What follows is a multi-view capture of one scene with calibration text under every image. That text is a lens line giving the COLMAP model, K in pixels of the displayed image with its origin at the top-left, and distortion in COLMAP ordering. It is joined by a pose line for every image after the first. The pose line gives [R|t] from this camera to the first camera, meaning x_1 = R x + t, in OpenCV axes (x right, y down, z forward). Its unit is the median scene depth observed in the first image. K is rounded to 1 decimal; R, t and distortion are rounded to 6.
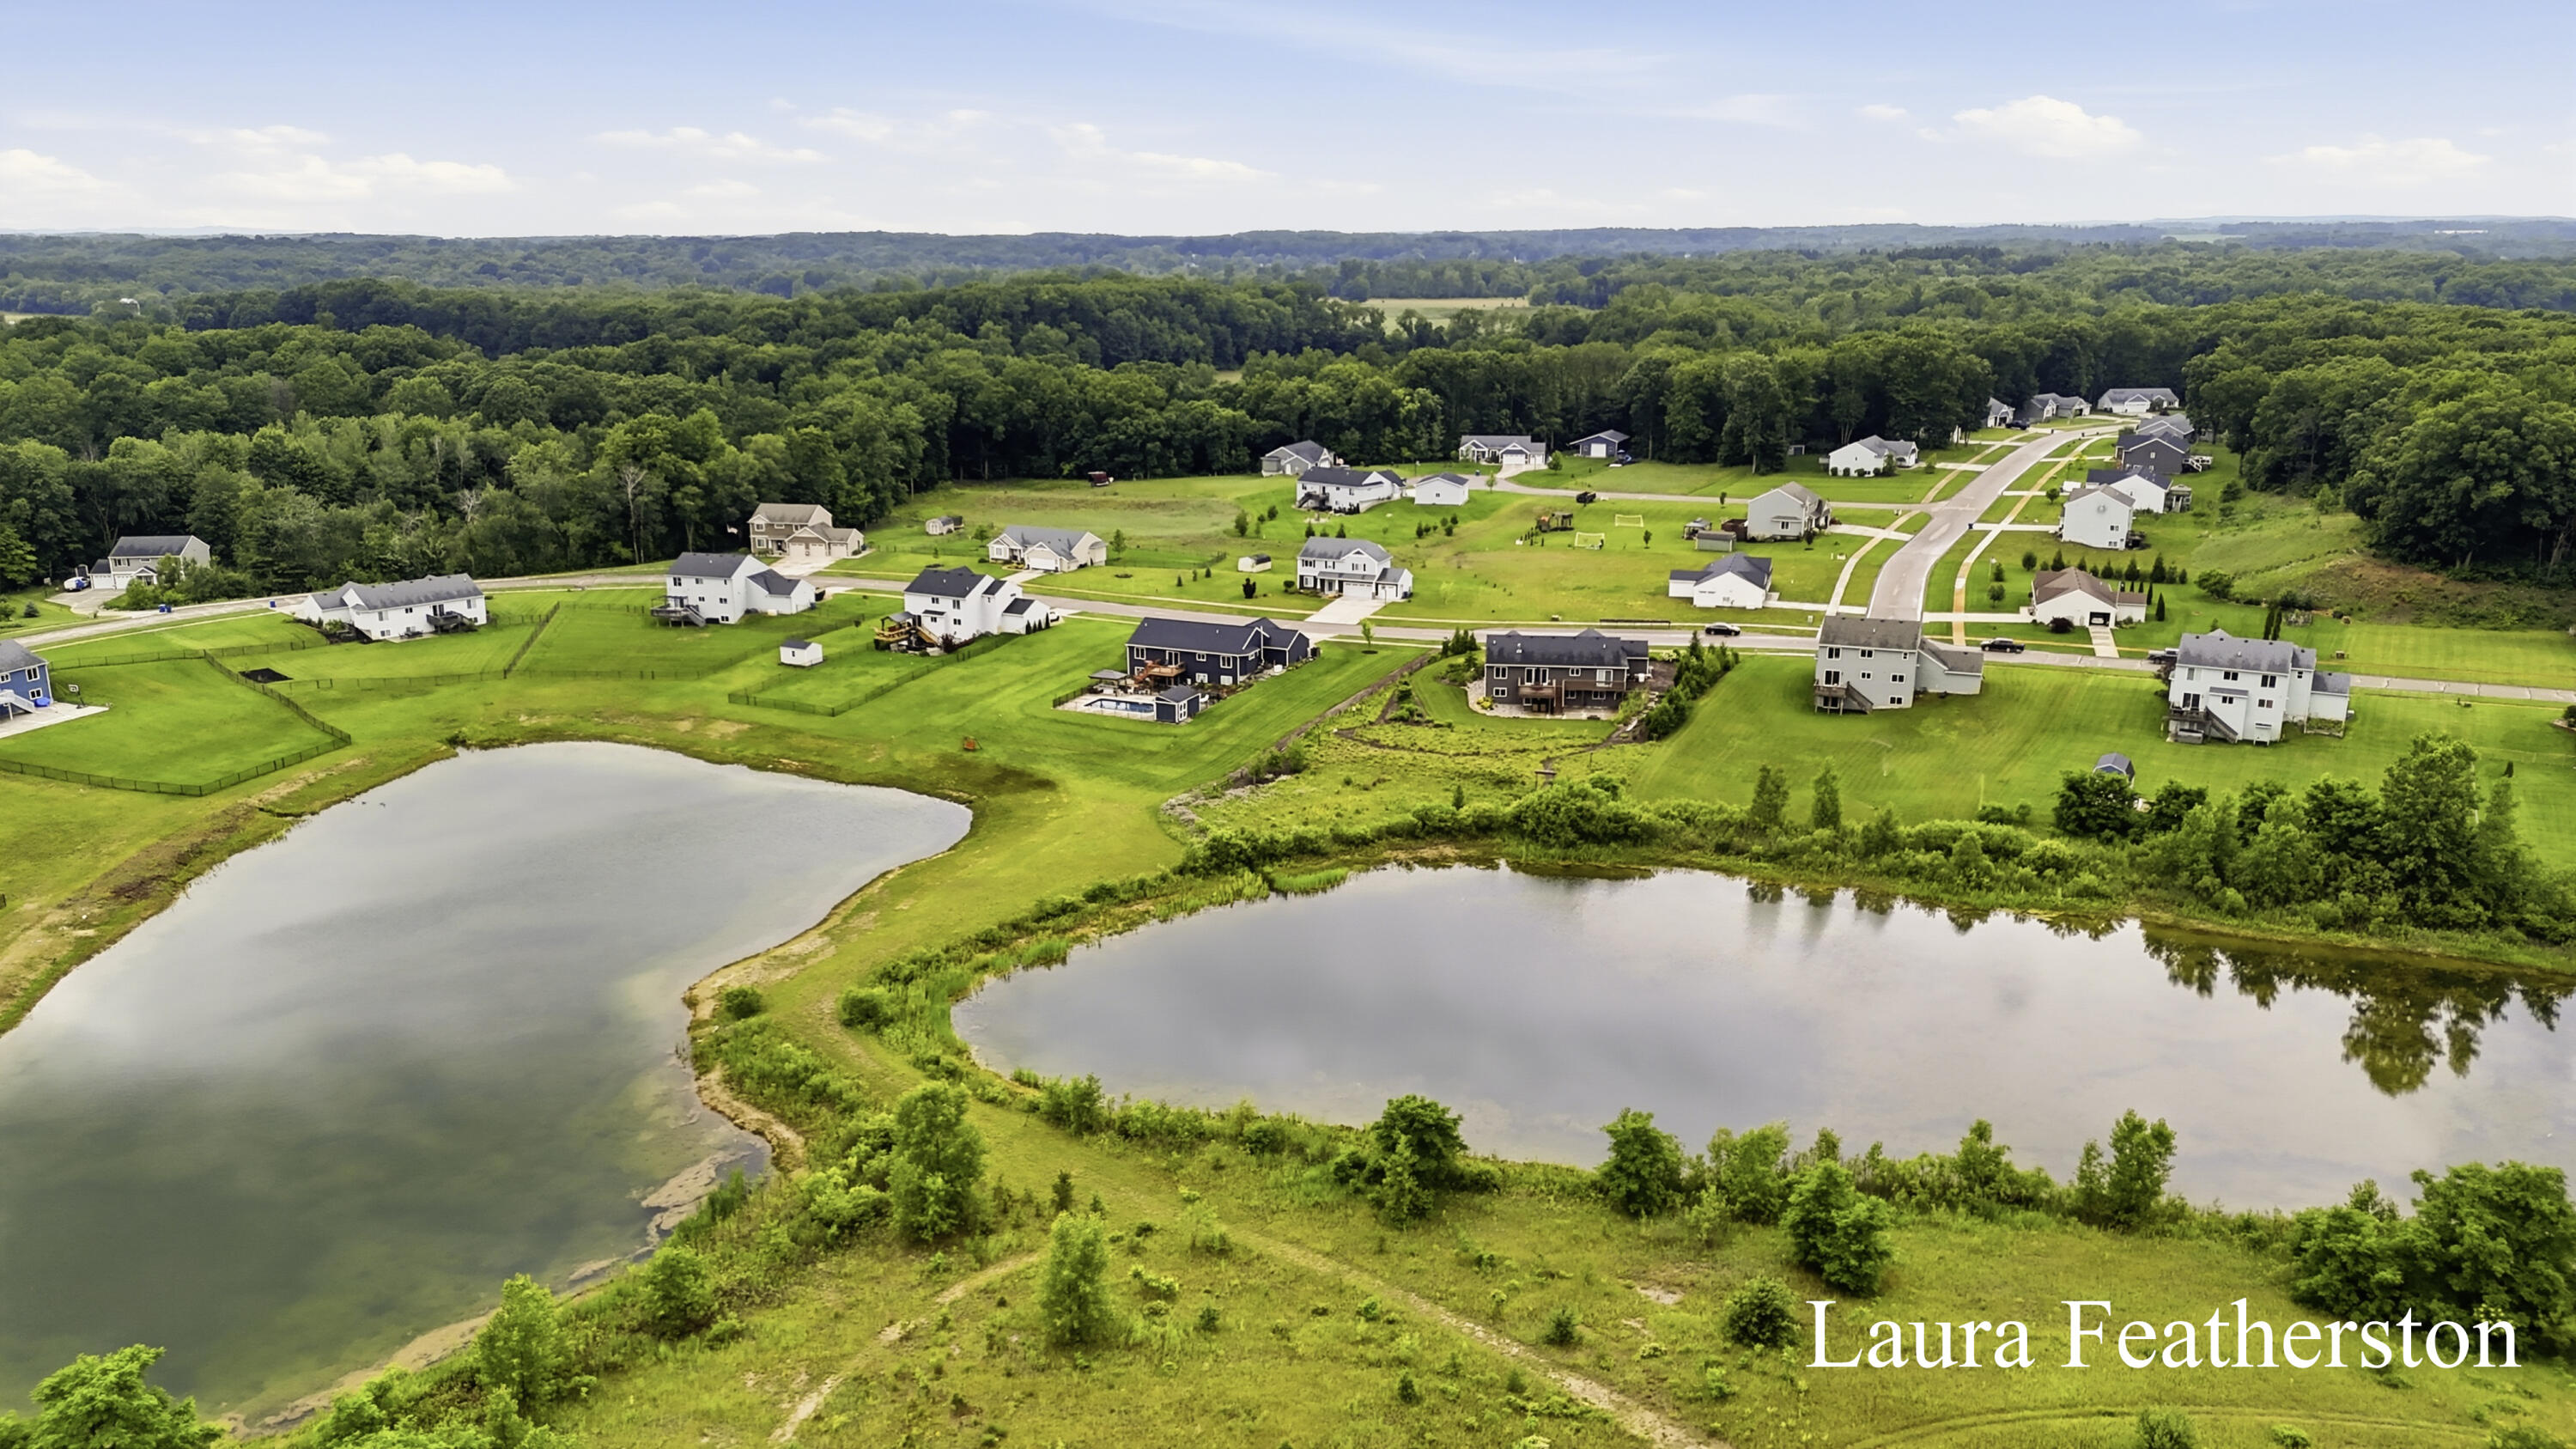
lens RADIAL K [[1873.9, 0, 1288.0], [0, 1873.9, 724.5], [0, 0, 1]] dist [0.114750, -0.141715]
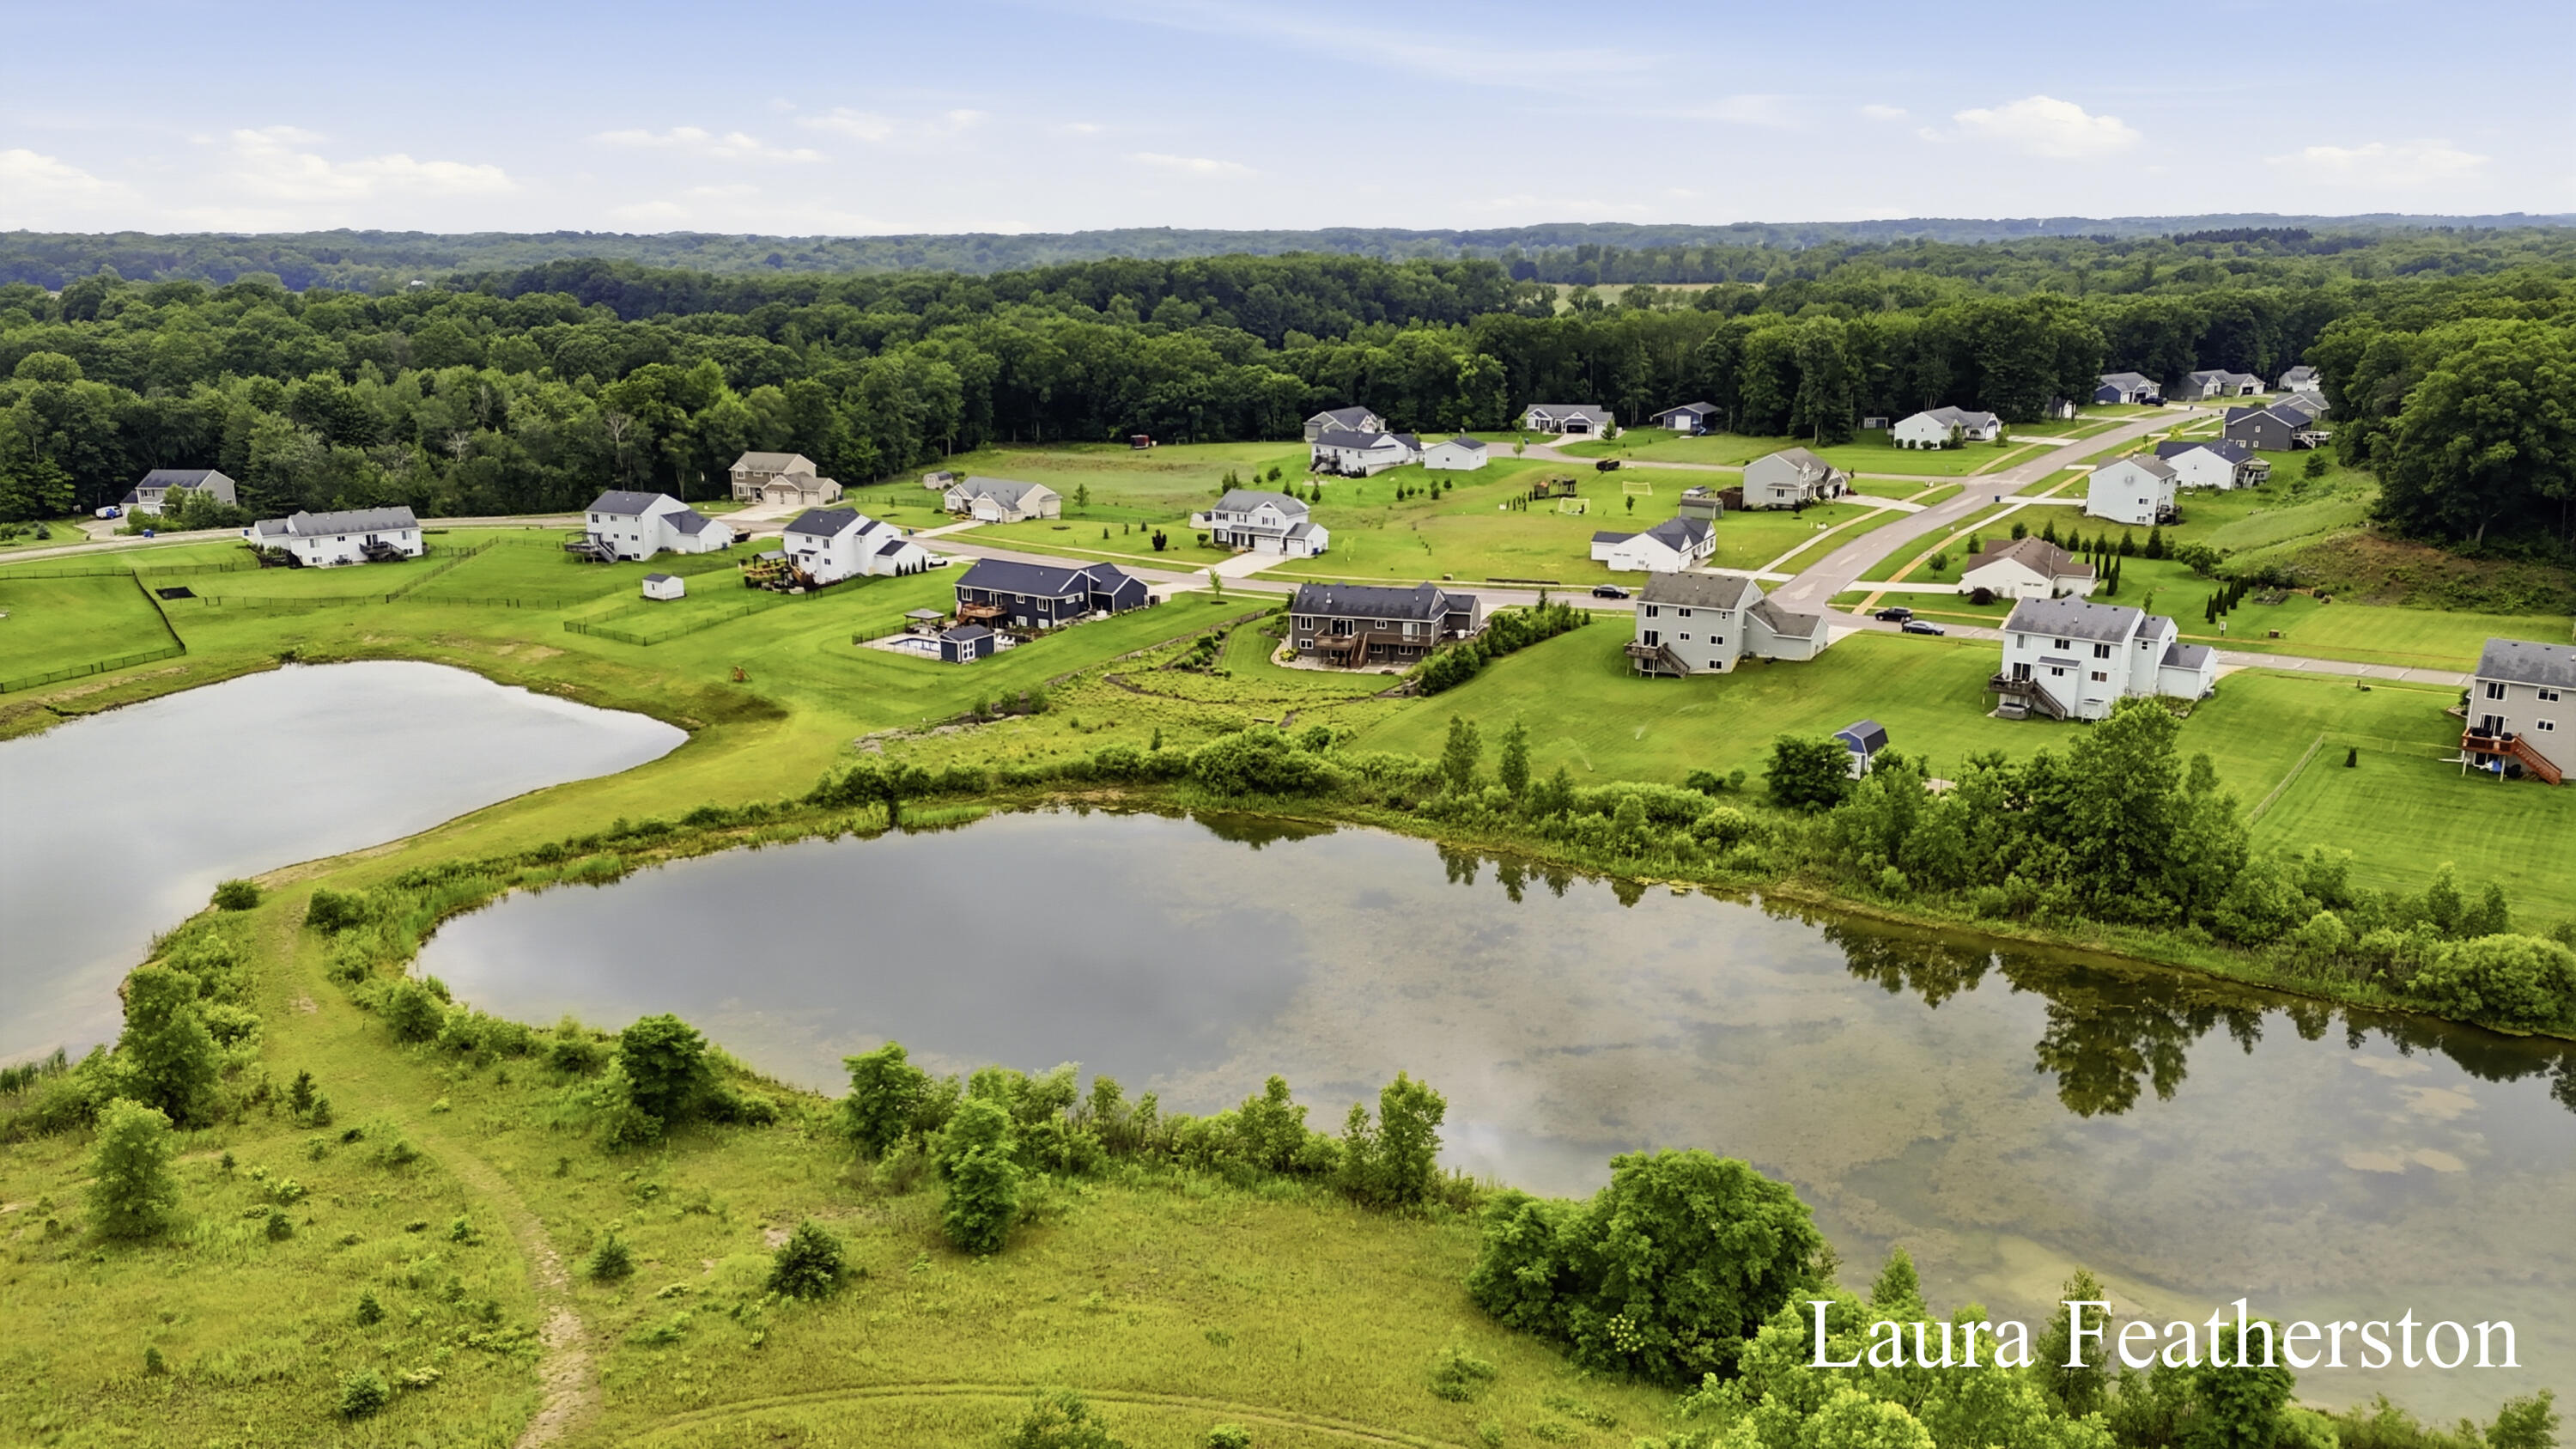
lens RADIAL K [[1873.9, 0, 1288.0], [0, 1873.9, 724.5], [0, 0, 1]] dist [0.114750, -0.141715]
pose [[0.986477, 0.039265, -0.159125, 0.216789], [-0.039196, 0.999225, 0.003570, 0.017263], [0.159141, 0.002716, 0.987252, 0.057735]]
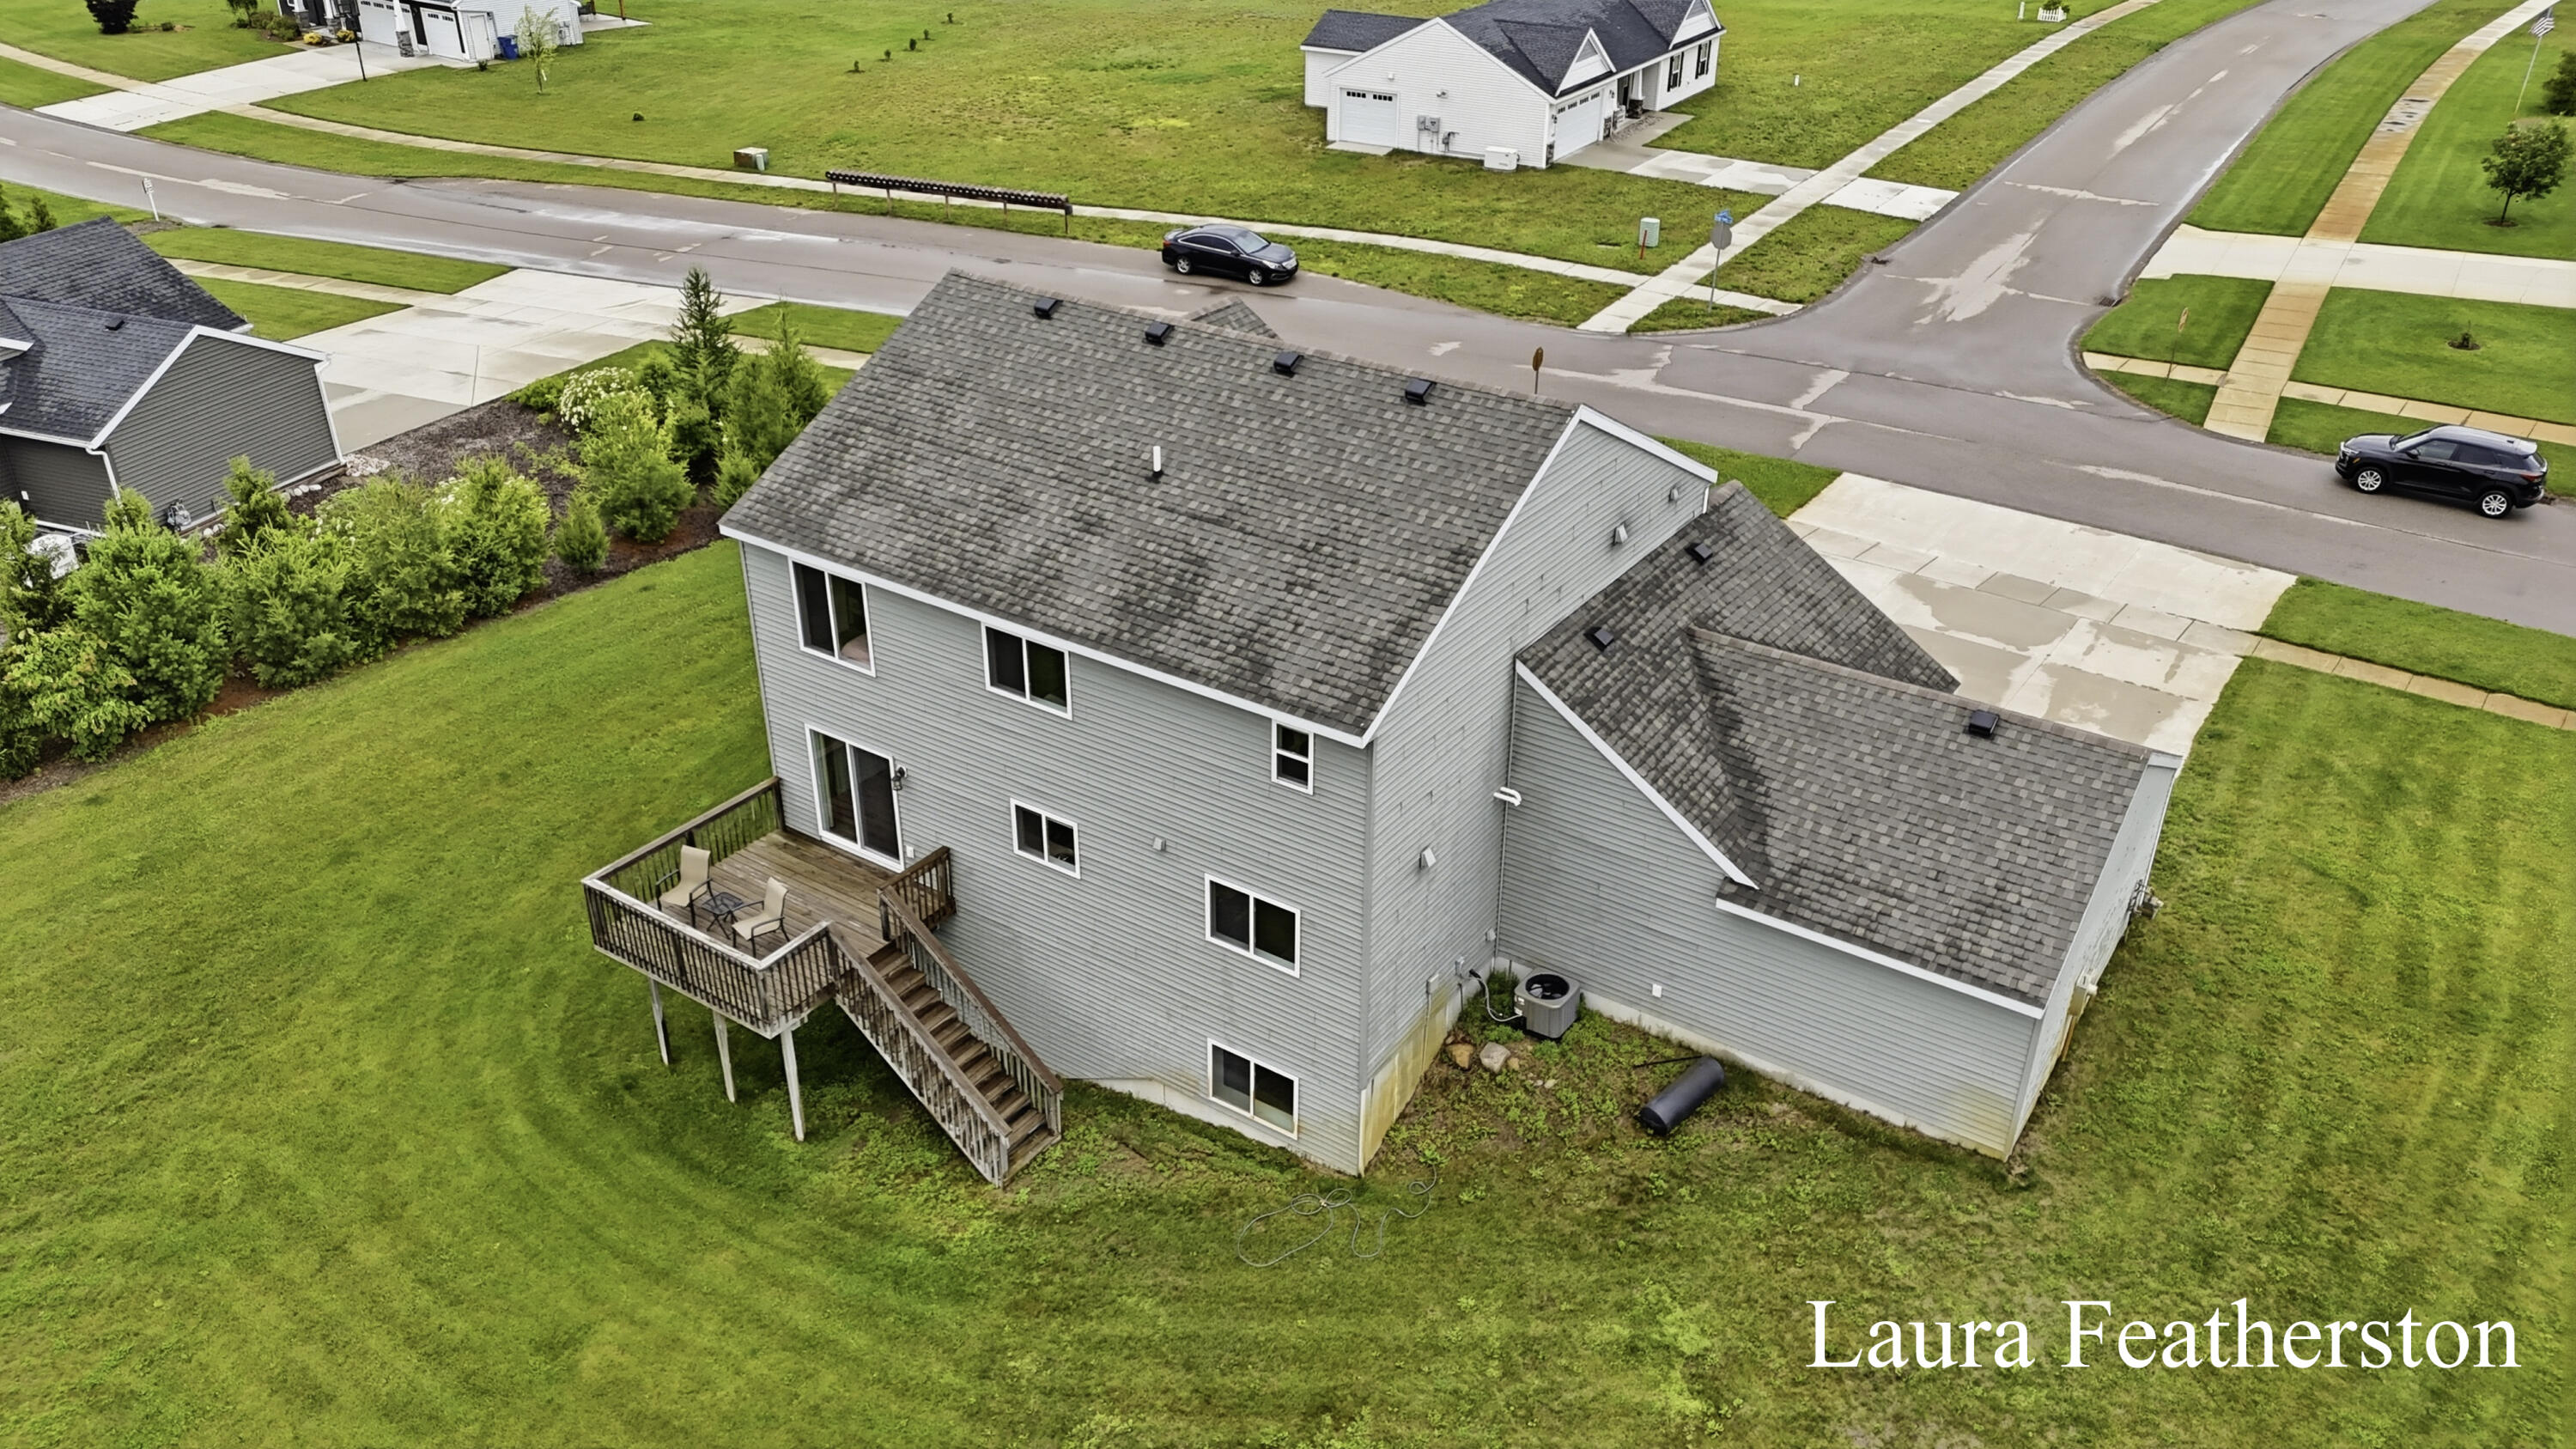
lens RADIAL K [[1873.9, 0, 1288.0], [0, 1873.9, 724.5], [0, 0, 1]] dist [0.114750, -0.141715]
pose [[0.973769, 0.121543, -0.192359, 0.282199], [-0.070340, 0.964771, 0.253515, -0.052442], [0.216395, -0.233334, 0.948013, 0.736763]]
